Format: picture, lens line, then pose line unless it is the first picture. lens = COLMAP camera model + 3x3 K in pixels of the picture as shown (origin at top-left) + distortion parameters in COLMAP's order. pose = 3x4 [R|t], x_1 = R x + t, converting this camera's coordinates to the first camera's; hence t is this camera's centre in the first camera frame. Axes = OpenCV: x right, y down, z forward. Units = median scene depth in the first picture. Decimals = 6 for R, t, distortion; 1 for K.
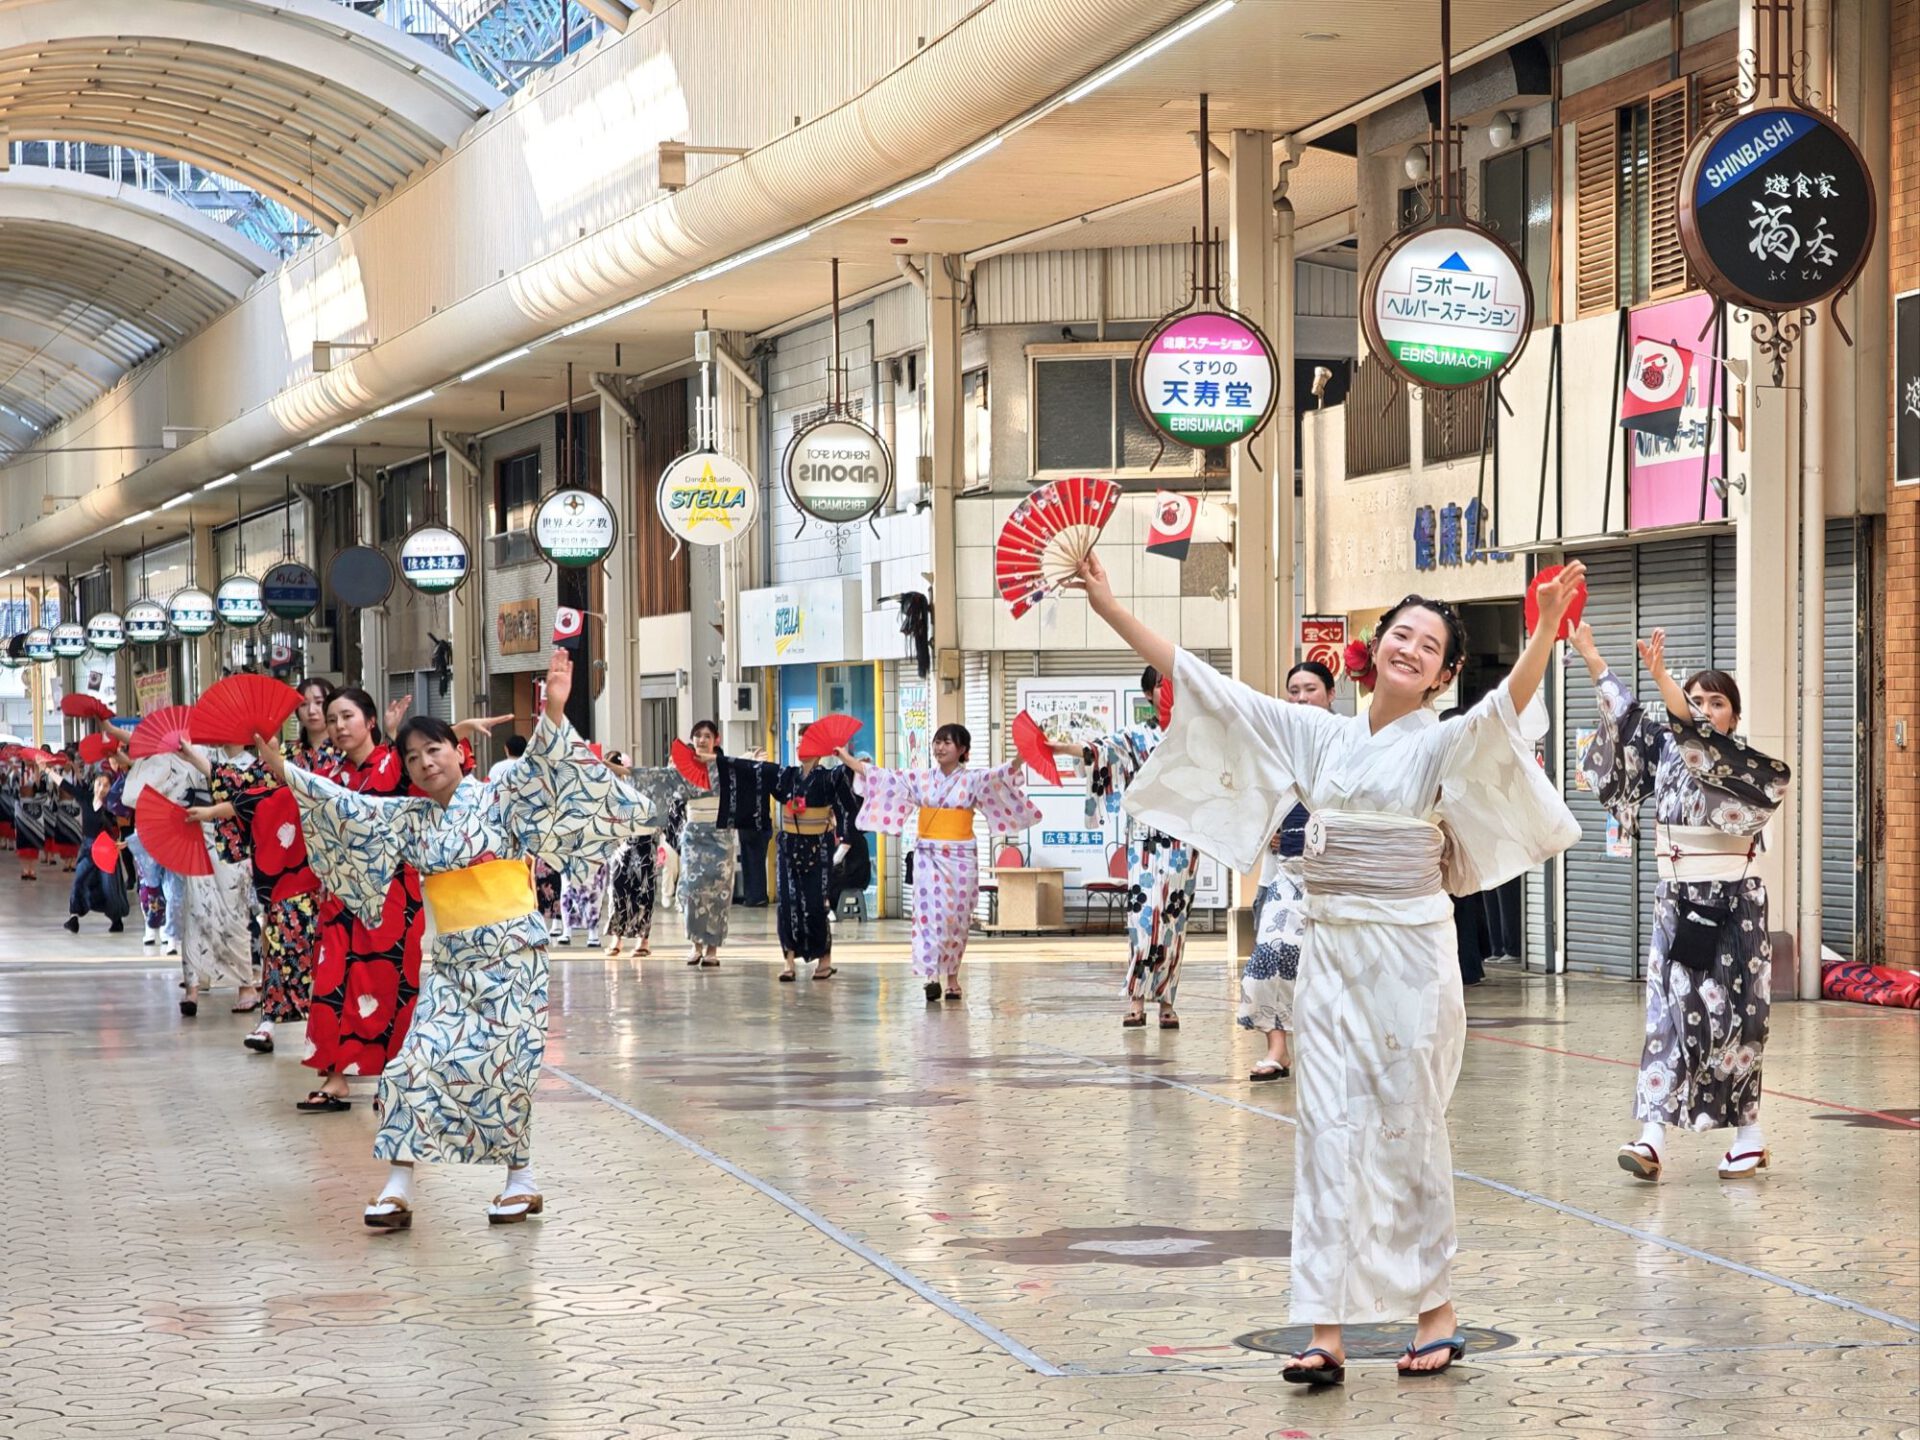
lens RADIAL K [[3941.2, 0, 960.0], [0, 3941.2, 720.0], [0, 0, 1]] dist [0.224653, -1.305750]
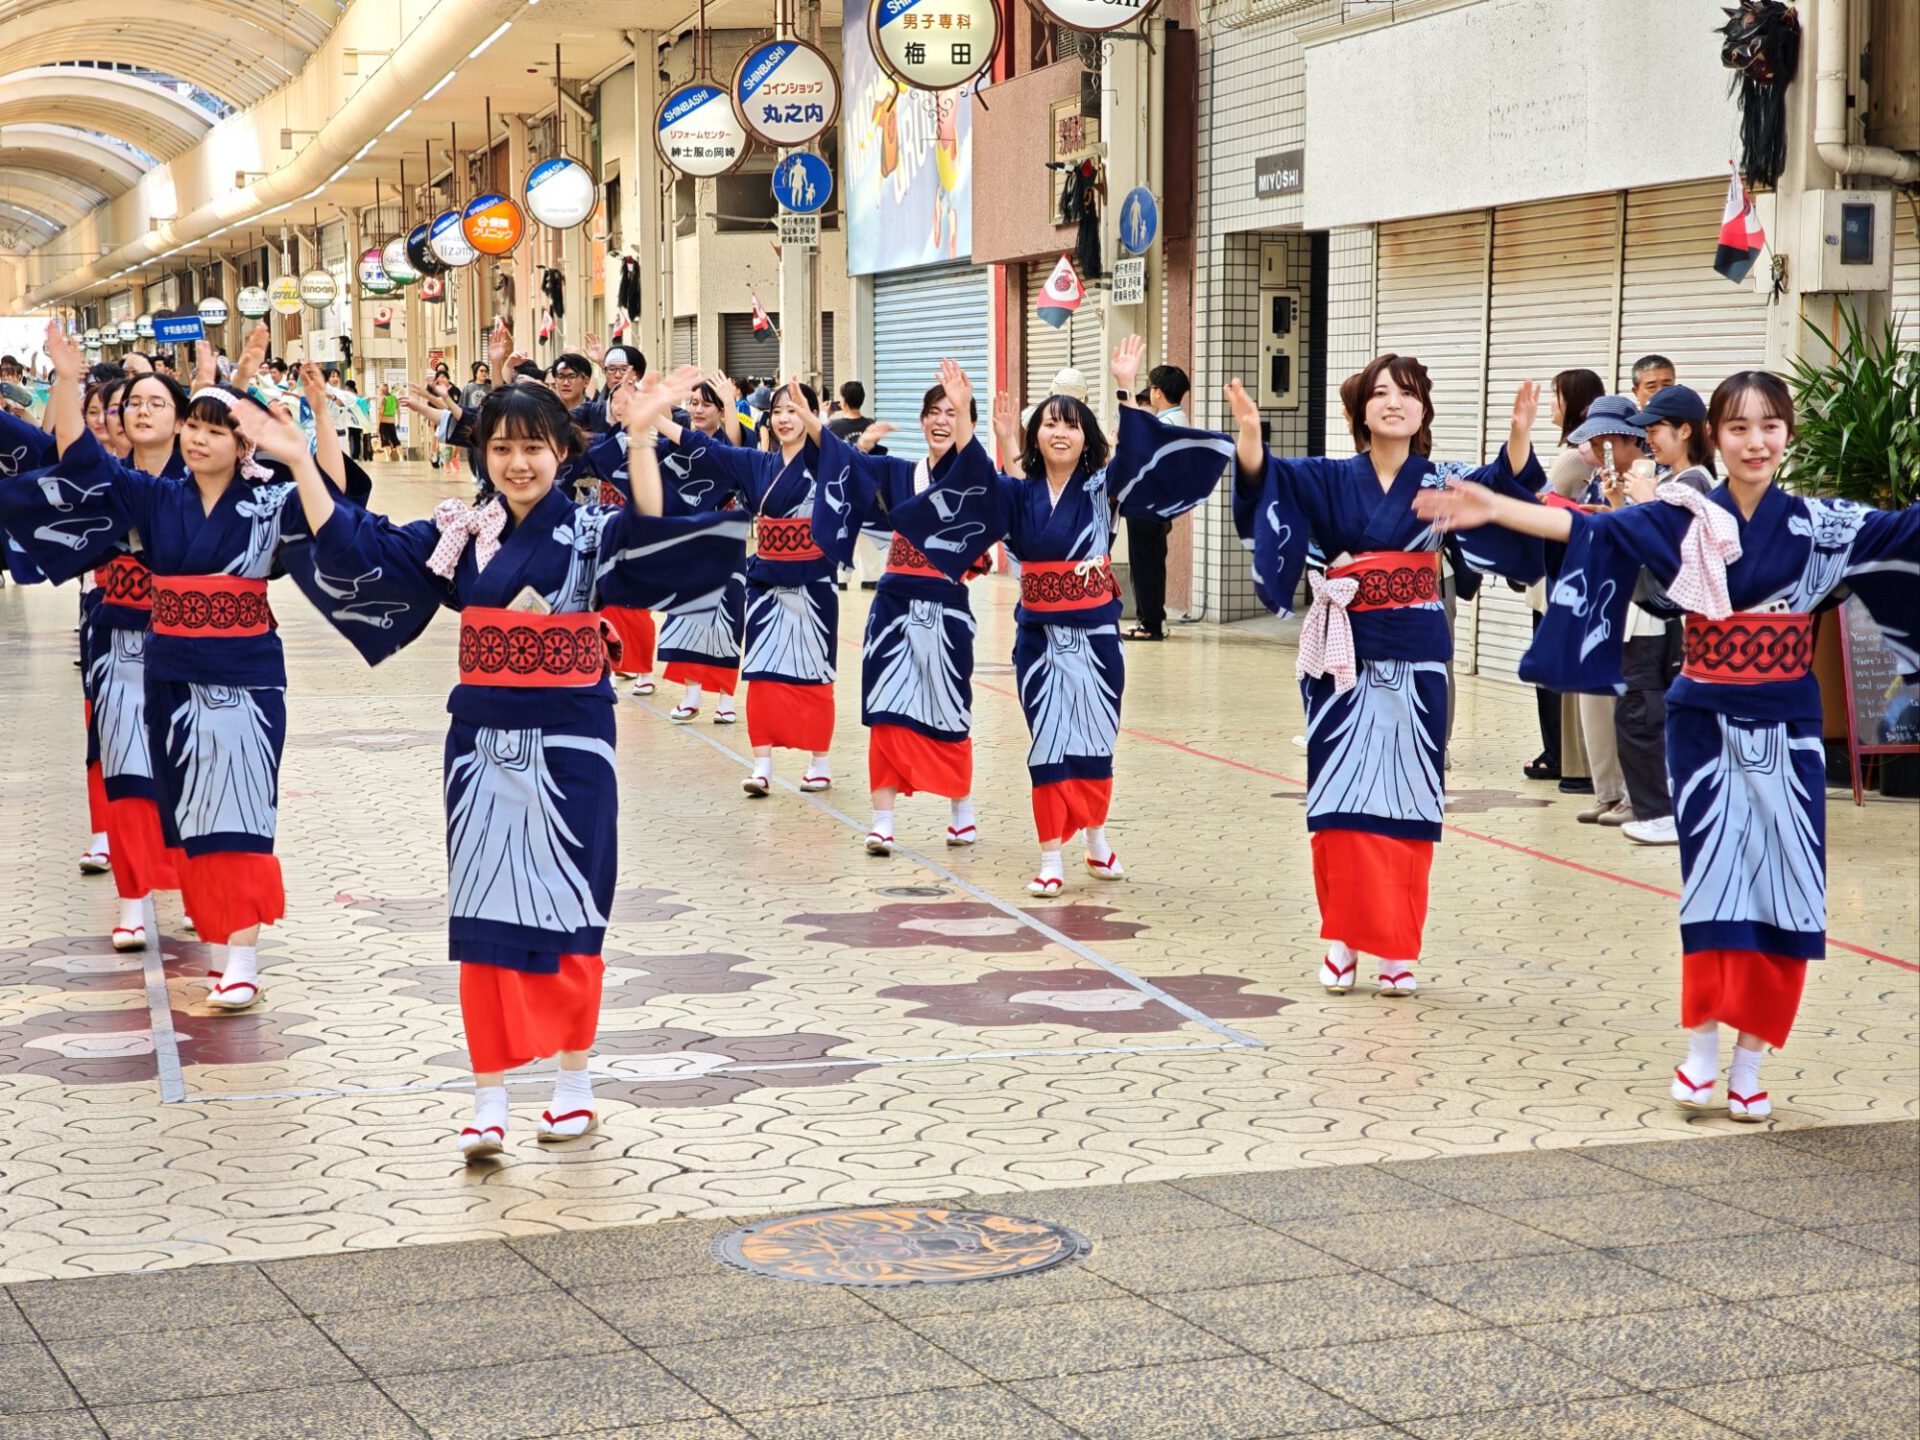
lens RADIAL K [[3941.2, 0, 960.0], [0, 3941.2, 720.0], [0, 0, 1]] dist [0.224653, -1.305750]
pose [[0.999359, 0.011228, -0.033988, 0.549941], [-0.008530, 0.996876, 0.078515, 0.013862], [0.034764, -0.078174, 0.996333, -1.845135]]
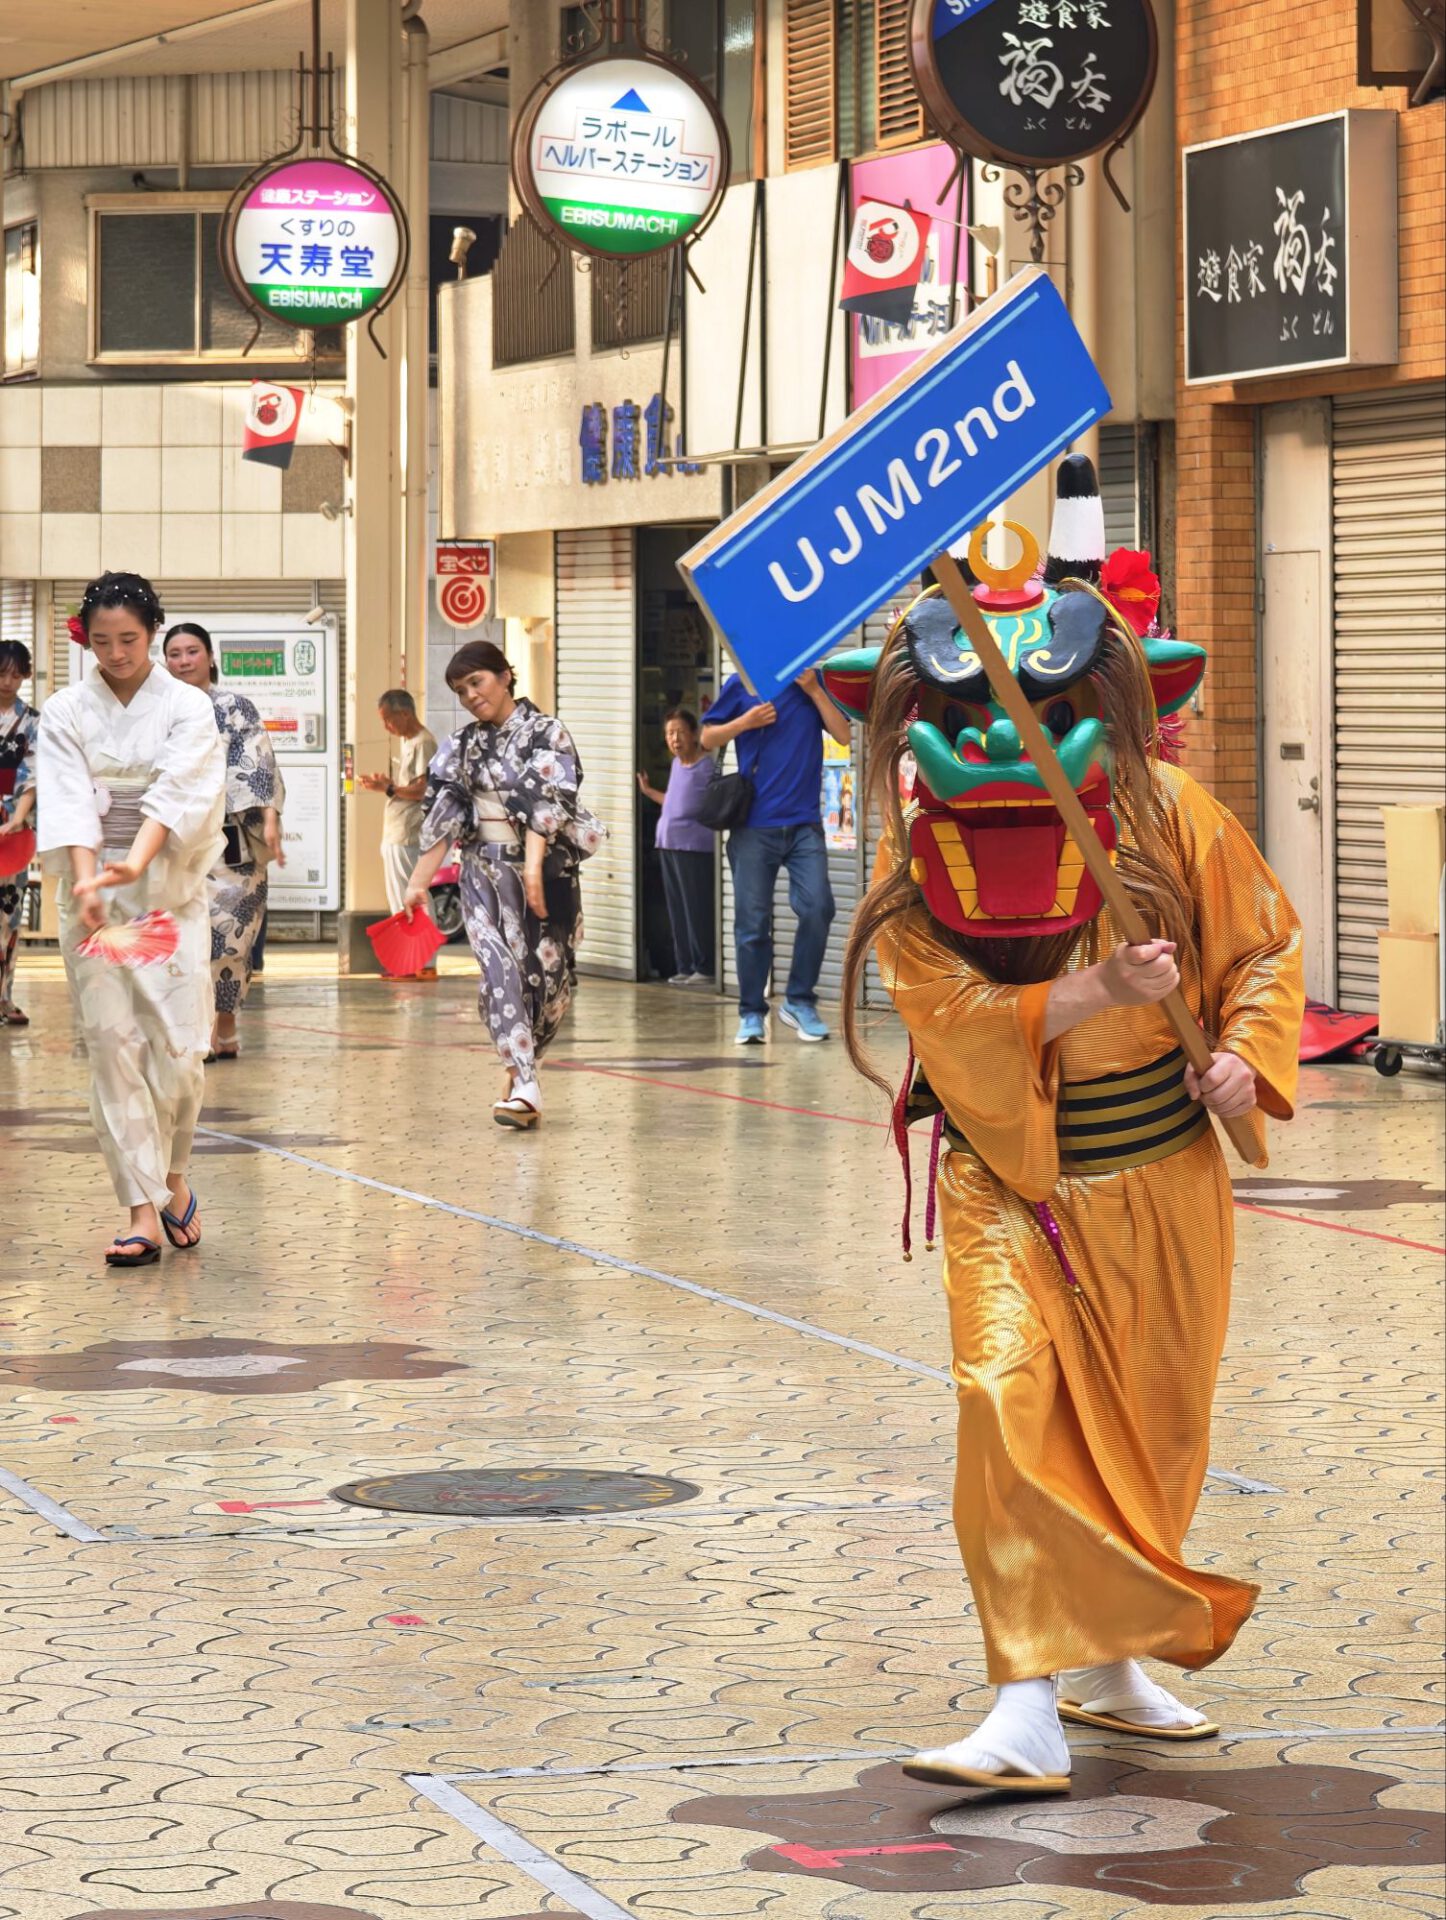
lens RADIAL K [[5436.0, 0, 723.0], [0, 5436.0, 960.0], [0, 0, 1]] dist [0.114486, -0.820205]
pose [[0.990648, 0.009897, 0.136086, -0.003215], [-0.017722, 0.998250, 0.056412, -0.005315], [-0.135290, -0.058296, 0.989090, -0.082905]]
